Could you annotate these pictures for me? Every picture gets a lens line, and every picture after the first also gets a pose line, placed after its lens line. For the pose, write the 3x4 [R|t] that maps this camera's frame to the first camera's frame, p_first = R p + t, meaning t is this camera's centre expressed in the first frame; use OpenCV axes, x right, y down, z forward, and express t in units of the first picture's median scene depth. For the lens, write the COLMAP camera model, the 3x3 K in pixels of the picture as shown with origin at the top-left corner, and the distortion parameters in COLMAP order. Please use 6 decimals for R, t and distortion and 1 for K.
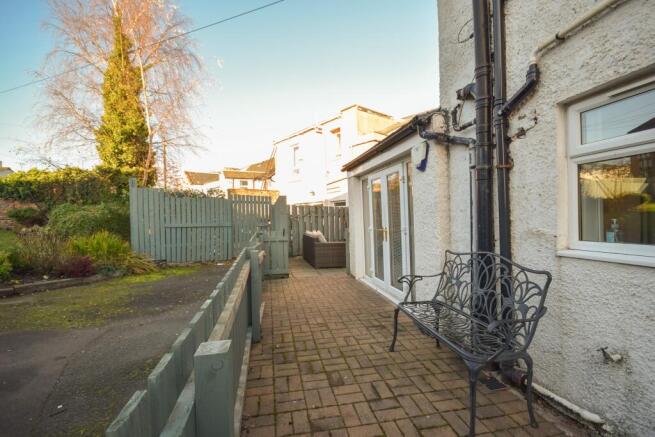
lens RADIAL K [[288.6, 0, 327.5], [0, 288.6, 218.5], [0, 0, 1]] dist [0.000102, -0.000237]
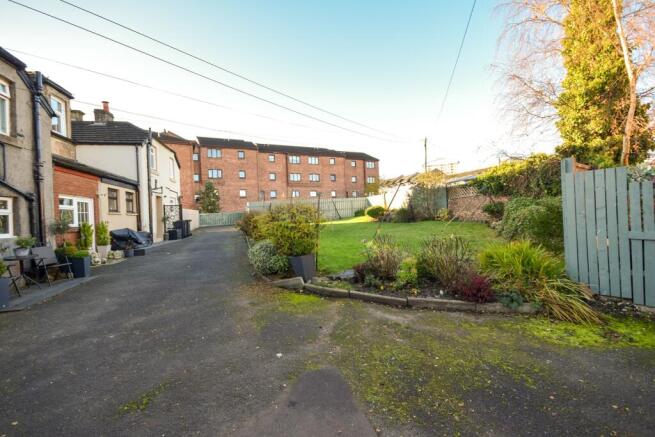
lens RADIAL K [[297.2, 0, 327.5], [0, 297.2, 218.5], [0, 0, 1]] dist [-0.002436, -0.001233]
pose [[0.132260, 0.026192, -0.990869, -0.061748], [0.029666, 0.999098, 0.030369, -0.027736], [0.990771, -0.033411, 0.131364, 0.254561]]
